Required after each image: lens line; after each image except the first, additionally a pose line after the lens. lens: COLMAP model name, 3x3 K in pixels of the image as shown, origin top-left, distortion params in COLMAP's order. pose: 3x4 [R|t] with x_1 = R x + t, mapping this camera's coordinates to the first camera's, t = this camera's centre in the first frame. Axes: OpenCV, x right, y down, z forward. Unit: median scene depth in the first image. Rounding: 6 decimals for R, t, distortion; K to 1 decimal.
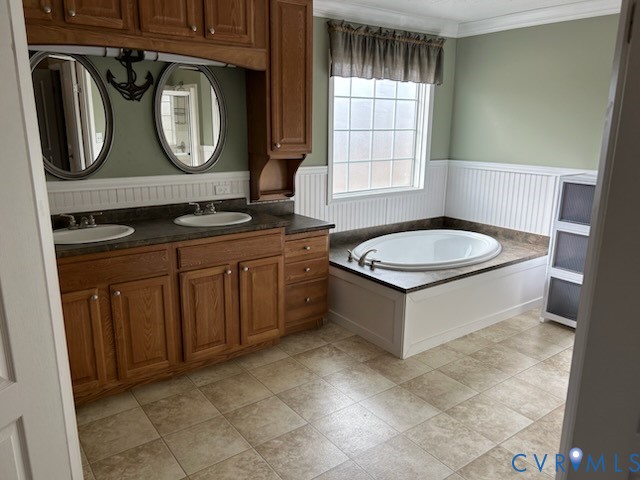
lens RADIAL K [[480.2, 0, 319.3], [0, 480.2, 240.4], [0, 0, 1]] dist [0.041508, -0.050408]
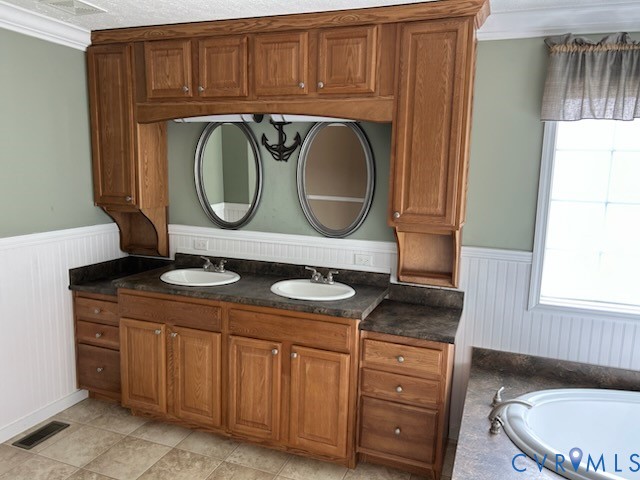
lens RADIAL K [[480.2, 0, 321.1], [0, 480.2, 240.5], [0, 0, 1]] dist [0.041508, -0.050408]
pose [[0.550498, 0.130660, -0.824549, 0.503362], [-0.219811, 0.975511, 0.007828, -0.142091], [0.805379, 0.176936, 0.565737, 0.489649]]
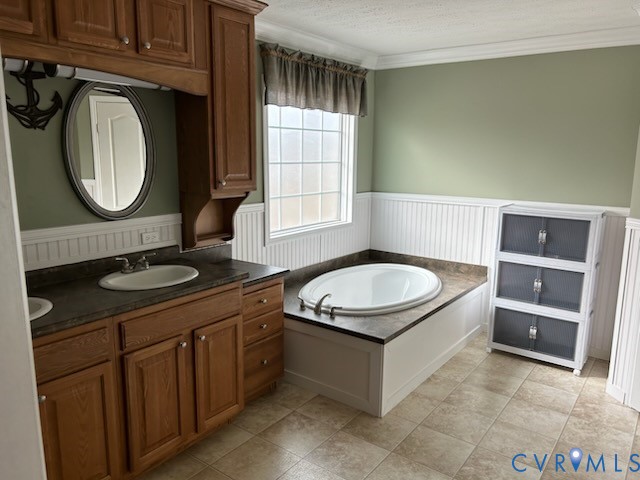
lens RADIAL K [[480.2, 0, 323.4], [0, 480.2, 240.1], [0, 0, 1]] dist [0.041508, -0.050408]
pose [[0.956654, -0.051042, 0.286717, -0.170666], [0.066502, 0.996796, -0.044439, -0.049829], [-0.283531, 0.061580, 0.956984, 0.151484]]
